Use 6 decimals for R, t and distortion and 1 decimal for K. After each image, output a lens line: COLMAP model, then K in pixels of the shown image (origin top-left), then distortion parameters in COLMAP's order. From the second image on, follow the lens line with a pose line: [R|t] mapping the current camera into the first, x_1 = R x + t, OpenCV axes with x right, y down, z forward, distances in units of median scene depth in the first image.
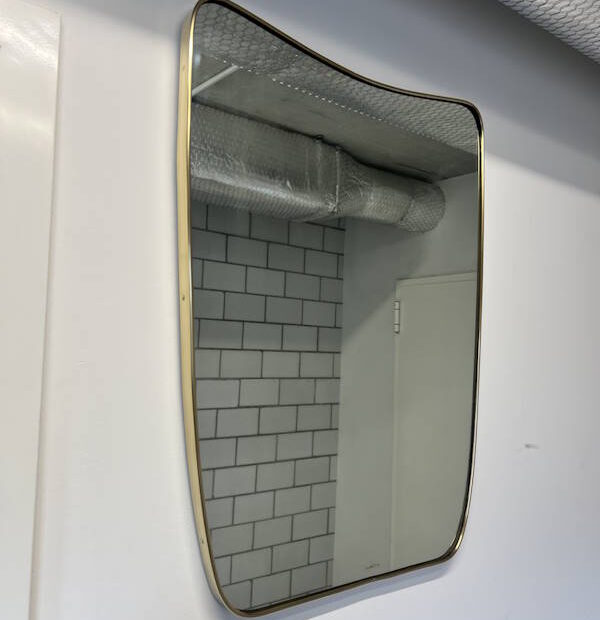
lens RADIAL K [[613.4, 0, 300.0], [0, 613.4, 310.0], [0, 0, 1]] dist [0.294140, -0.870690]
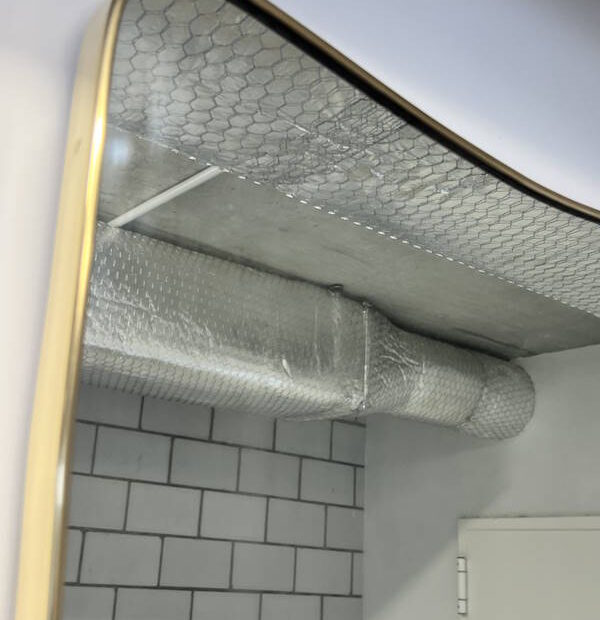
lens RADIAL K [[913.5, 0, 300.0], [0, 913.5, 310.0], [0, 0, 1]] dist [0.134868, 0.060332]
pose [[0.999622, 0.018708, 0.020143, -0.015960], [-0.013562, 0.972947, -0.230630, -0.038161], [-0.023913, 0.230270, 0.972833, 0.108237]]
